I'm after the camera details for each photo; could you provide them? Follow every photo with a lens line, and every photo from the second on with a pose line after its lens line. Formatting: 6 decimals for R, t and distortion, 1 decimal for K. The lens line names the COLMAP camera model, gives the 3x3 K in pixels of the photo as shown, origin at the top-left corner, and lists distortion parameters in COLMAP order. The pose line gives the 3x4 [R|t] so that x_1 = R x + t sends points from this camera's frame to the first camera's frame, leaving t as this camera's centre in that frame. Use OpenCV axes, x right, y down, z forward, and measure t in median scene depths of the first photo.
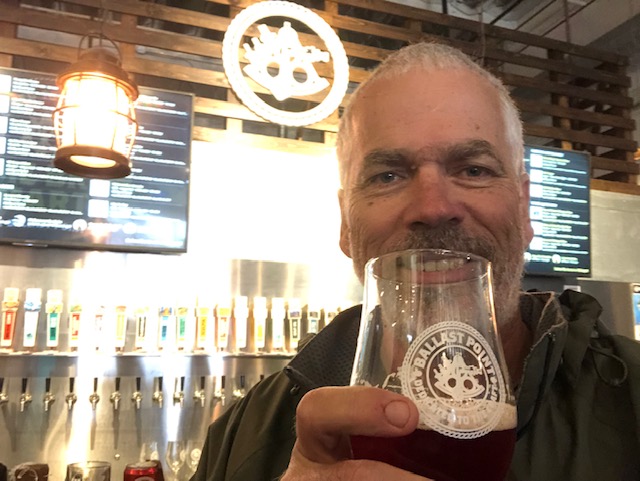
lens RADIAL K [[593.9, 0, 321.2], [0, 593.9, 243.5], [0, 0, 1]] dist [0.004673, 0.000000]
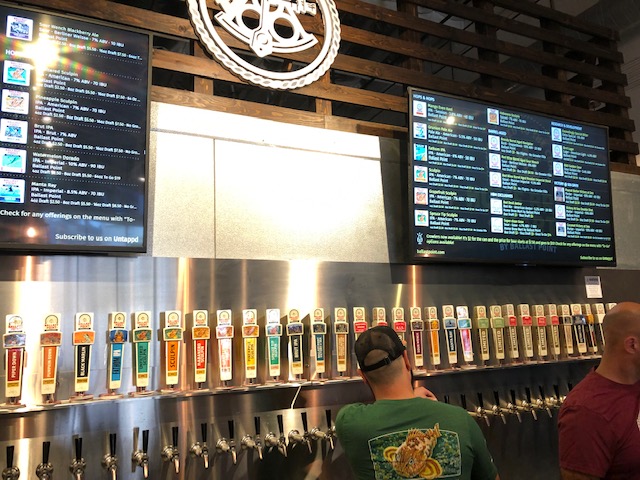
lens RADIAL K [[530.0, 0, 317.7], [0, 530.0, 236.4], [0, 0, 1]] dist [-0.013929, 0.003679]
pose [[0.995142, -0.028679, 0.094176, -0.065326], [0.029525, 0.999535, -0.007603, 0.005896], [-0.093914, 0.010346, 0.995527, 0.282075]]
